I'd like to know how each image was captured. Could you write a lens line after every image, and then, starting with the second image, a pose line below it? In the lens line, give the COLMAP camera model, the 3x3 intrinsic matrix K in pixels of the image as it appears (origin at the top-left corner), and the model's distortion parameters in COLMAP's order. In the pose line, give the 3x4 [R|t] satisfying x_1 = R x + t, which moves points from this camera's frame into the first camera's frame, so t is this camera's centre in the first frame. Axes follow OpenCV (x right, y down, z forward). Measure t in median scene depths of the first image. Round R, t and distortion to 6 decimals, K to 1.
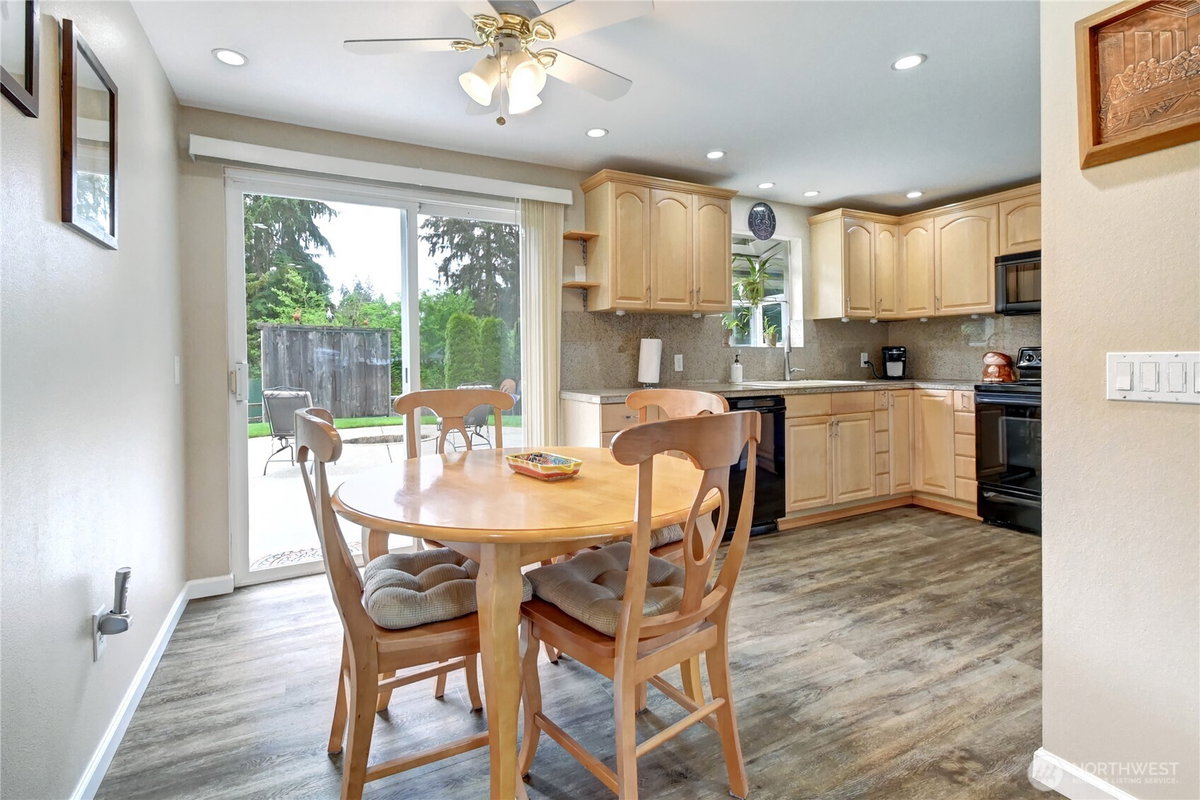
lens RADIAL K [[569.0, 0, 606.8], [0, 569.0, 362.1], [0, 0, 1]] dist [-0.000059, -0.000095]
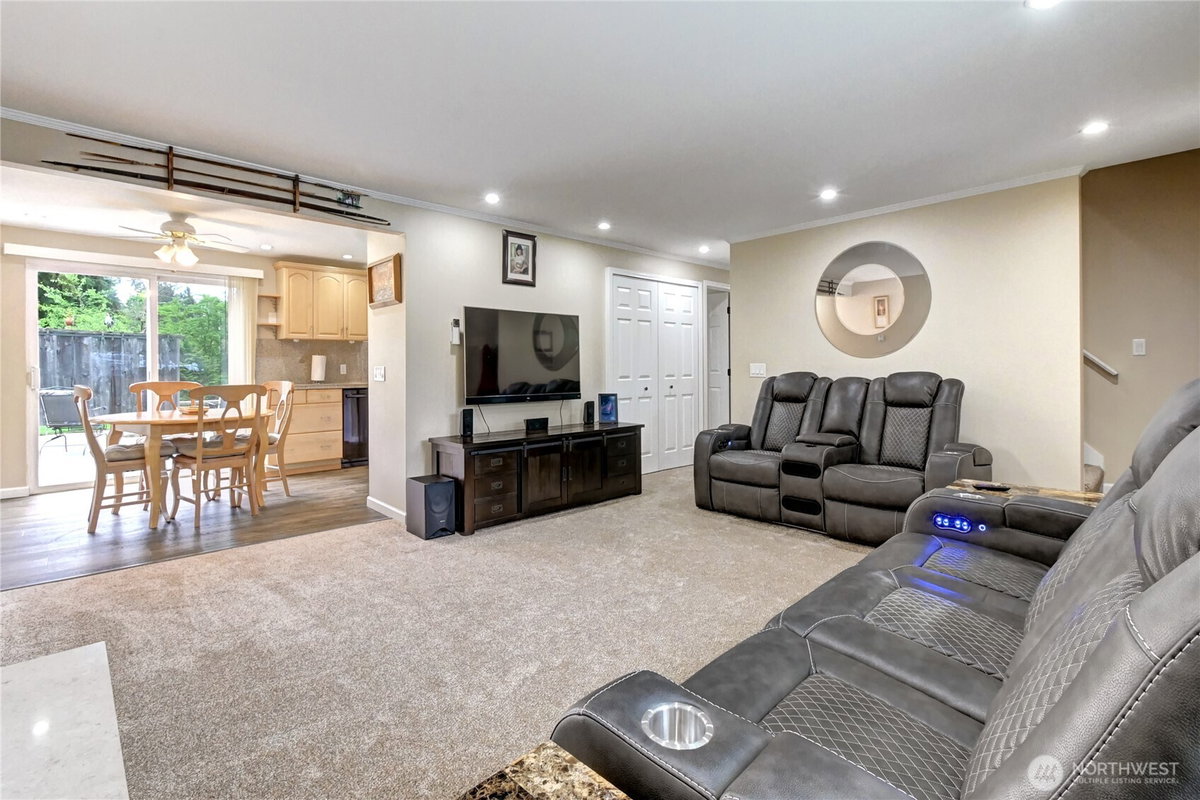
lens RADIAL K [[542.2, 0, 605.2], [0, 542.2, 367.9], [0, 0, 1]] dist [-0.014066, -0.000505]
pose [[0.958448, 0.006762, 0.285189, 0.420097], [-0.006007, 0.999976, -0.003521, -0.001877], [-0.285206, 0.001662, 0.958465, -0.784671]]
